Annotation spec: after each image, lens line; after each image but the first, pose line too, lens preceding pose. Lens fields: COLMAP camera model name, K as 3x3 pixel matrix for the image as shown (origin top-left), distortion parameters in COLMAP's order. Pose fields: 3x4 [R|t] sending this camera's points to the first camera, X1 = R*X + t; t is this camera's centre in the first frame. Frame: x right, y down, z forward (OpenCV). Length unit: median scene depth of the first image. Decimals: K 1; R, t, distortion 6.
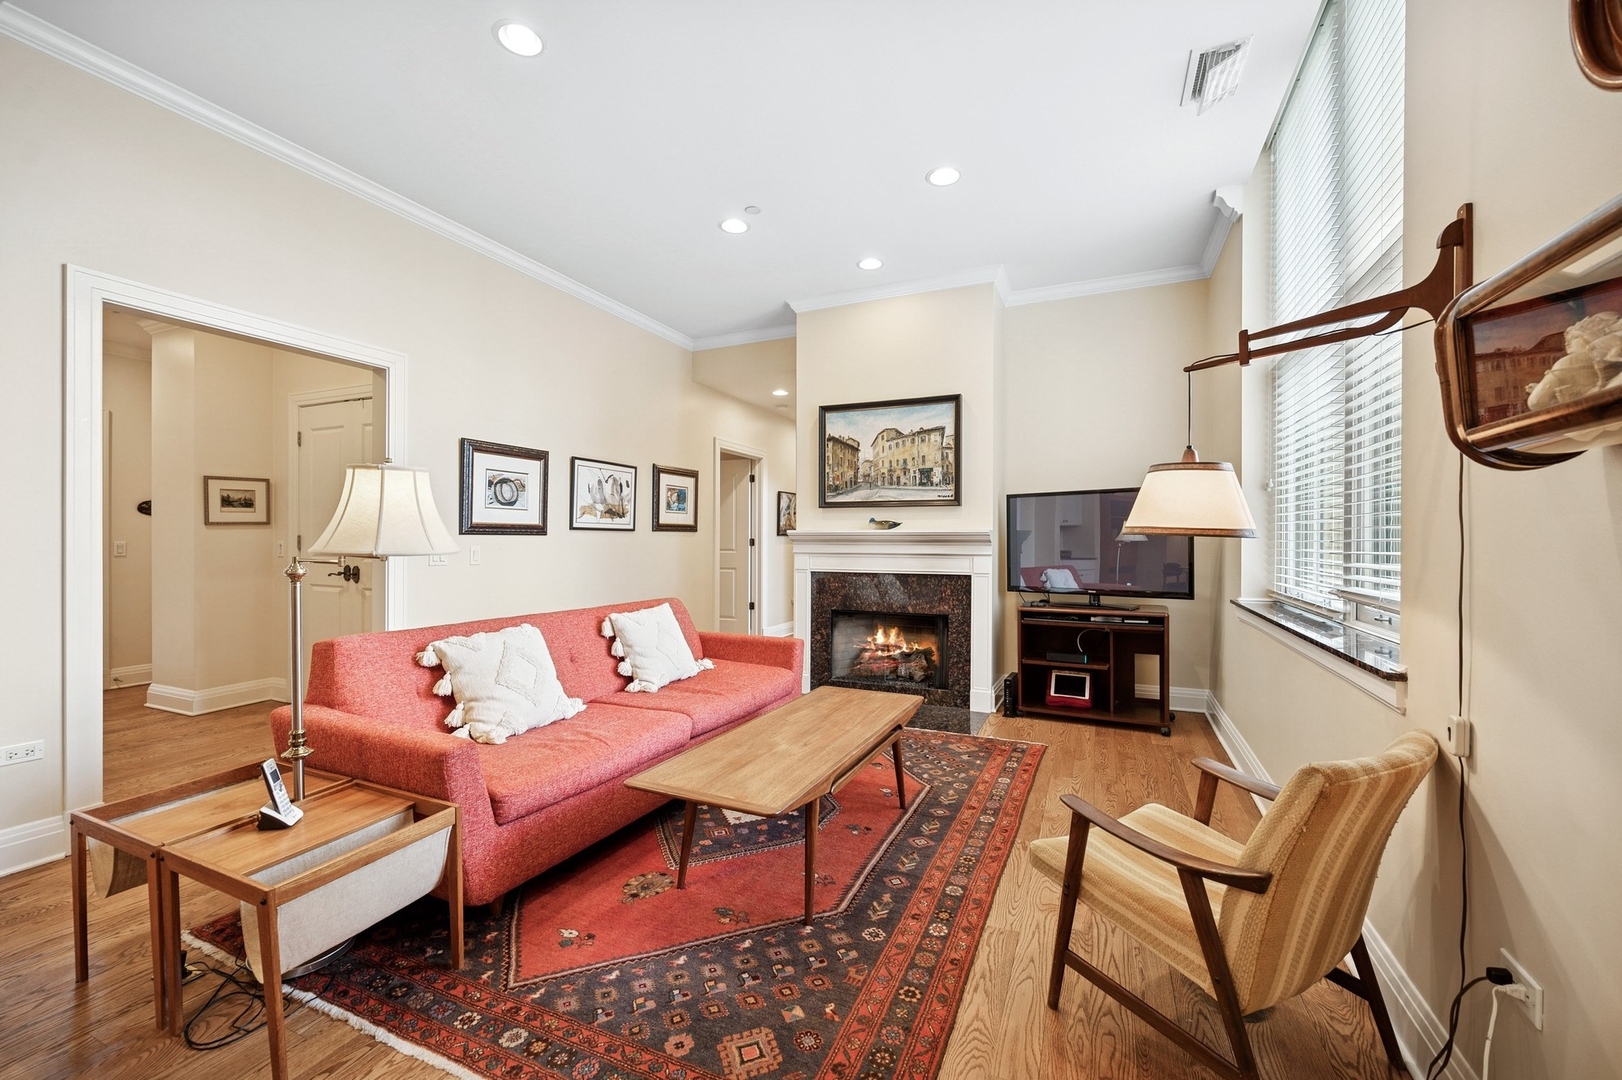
lens RADIAL K [[649.4, 0, 813.4], [0, 649.4, 541.2], [0, 0, 1]] dist [-0.000197, -0.000011]
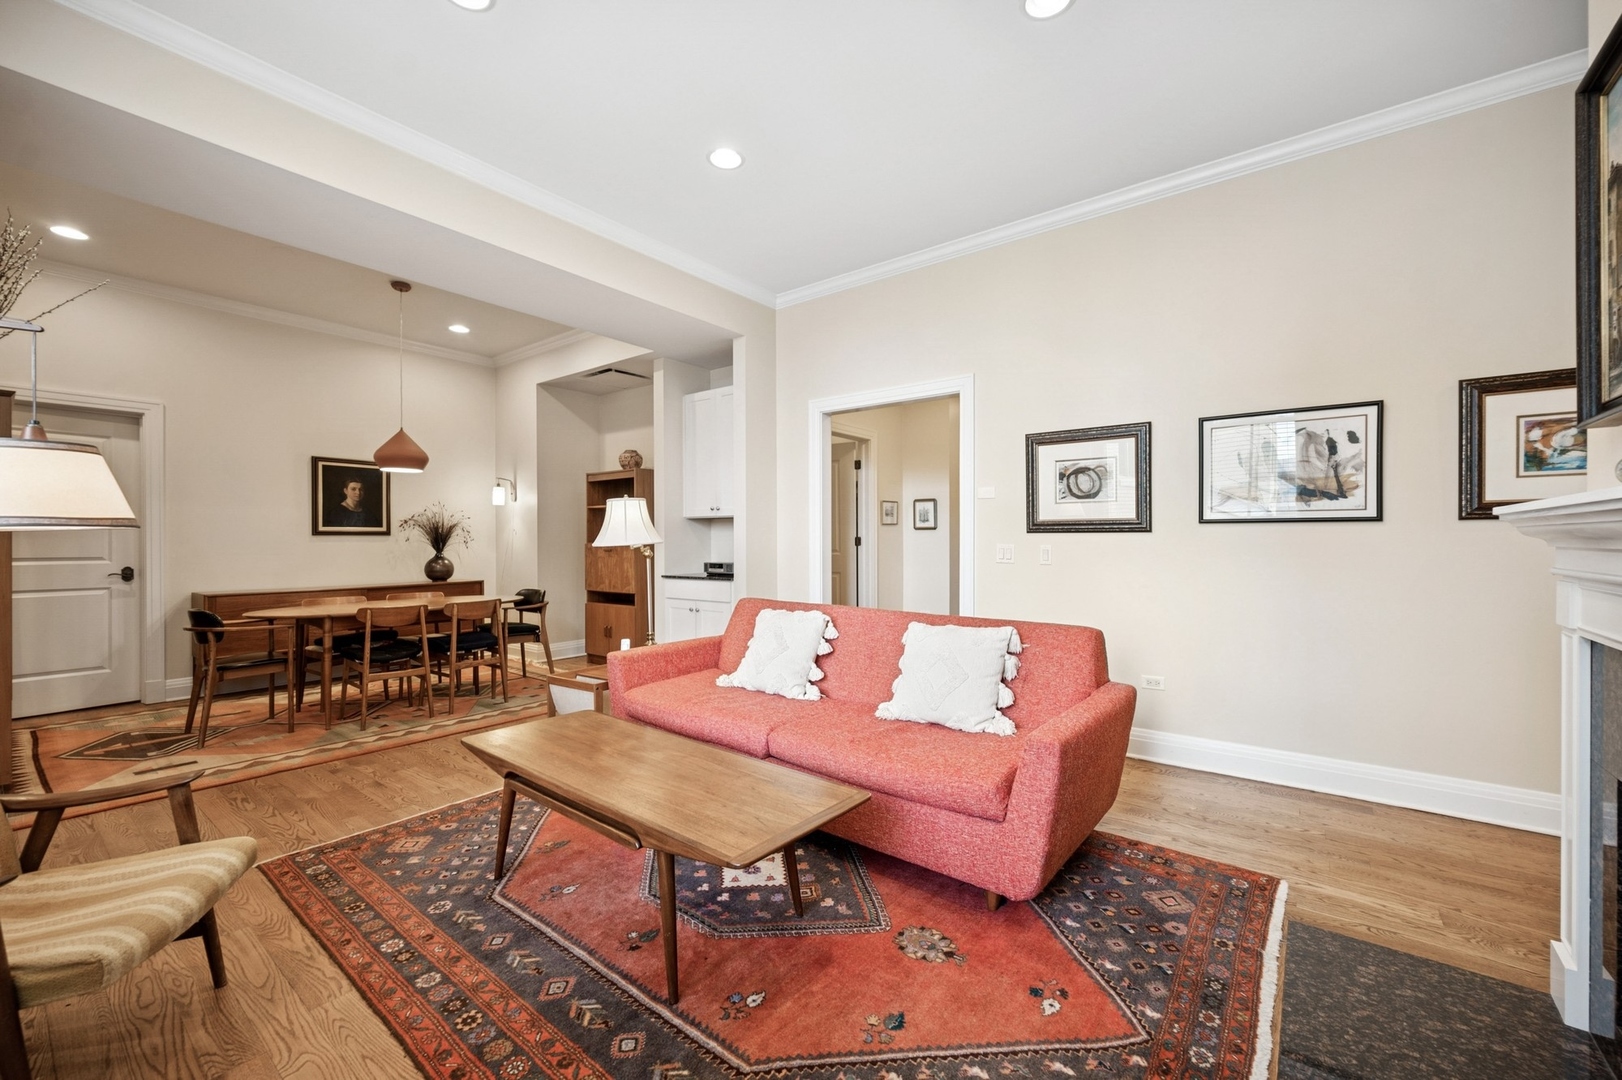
lens RADIAL K [[649.4, 0, 813.4], [0, 649.4, 541.2], [0, 0, 1]] dist [-0.000197, -0.000011]
pose [[-0.237876, 0.002405, -0.971292, 0.444154], [-0.001040, 0.999996, 0.002731, -0.000086], [0.971295, 0.001660, -0.237873, 0.835853]]
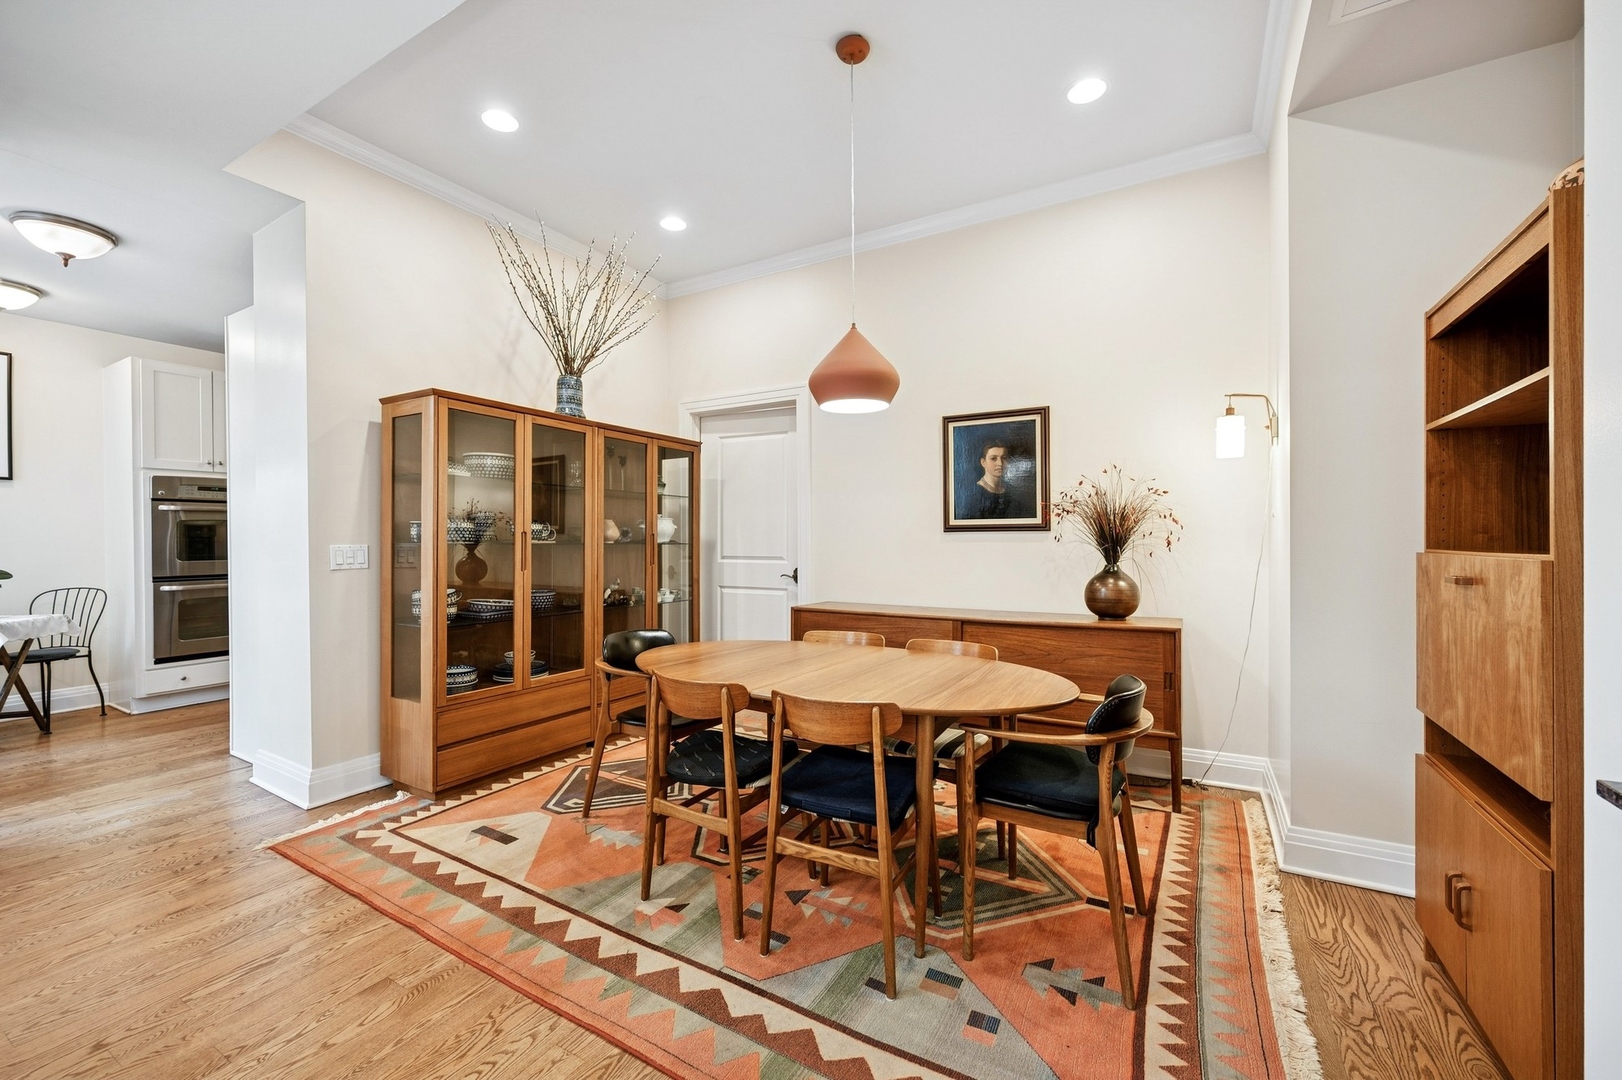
lens RADIAL K [[649.4, 0, 813.4], [0, 649.4, 541.2], [0, 0, 1]] dist [-0.000197, -0.000011]
pose [[-0.993412, 0.002199, 0.114581, -0.486053], [0.003049, 0.999969, 0.007245, -0.002047], [-0.114561, 0.007546, -0.993388, 0.467238]]
